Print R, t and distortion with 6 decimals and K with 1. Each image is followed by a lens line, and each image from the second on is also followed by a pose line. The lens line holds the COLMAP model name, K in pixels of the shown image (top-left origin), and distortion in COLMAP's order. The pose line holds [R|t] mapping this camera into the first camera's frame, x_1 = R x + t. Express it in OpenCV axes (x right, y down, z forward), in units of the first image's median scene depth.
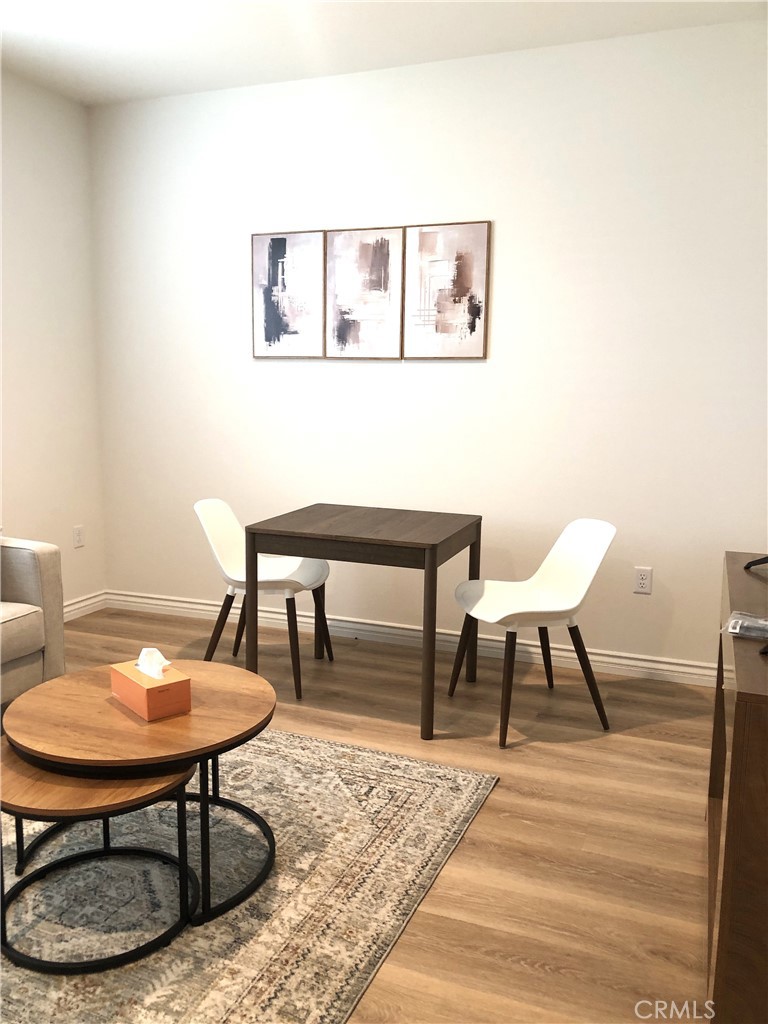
lens RADIAL K [[839.3, 0, 382.5], [0, 839.3, 514.2], [0, 0, 1]] dist [-0.000447, -0.000144]
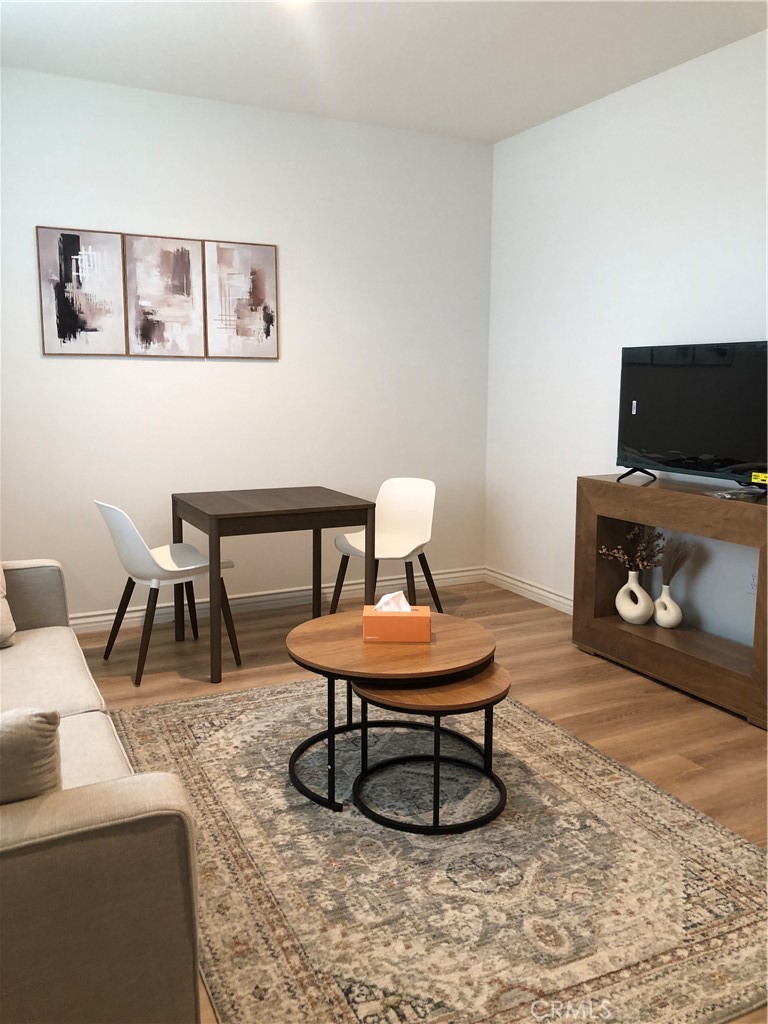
lens RADIAL K [[839.3, 0, 381.0], [0, 839.3, 494.8], [0, 0, 1]] dist [-0.000447, -0.000144]
pose [[0.666733, -0.111712, 0.736877, -0.792035], [0.120158, 0.991881, 0.041651, -0.027307], [-0.735547, 0.060771, 0.674742, 0.103138]]
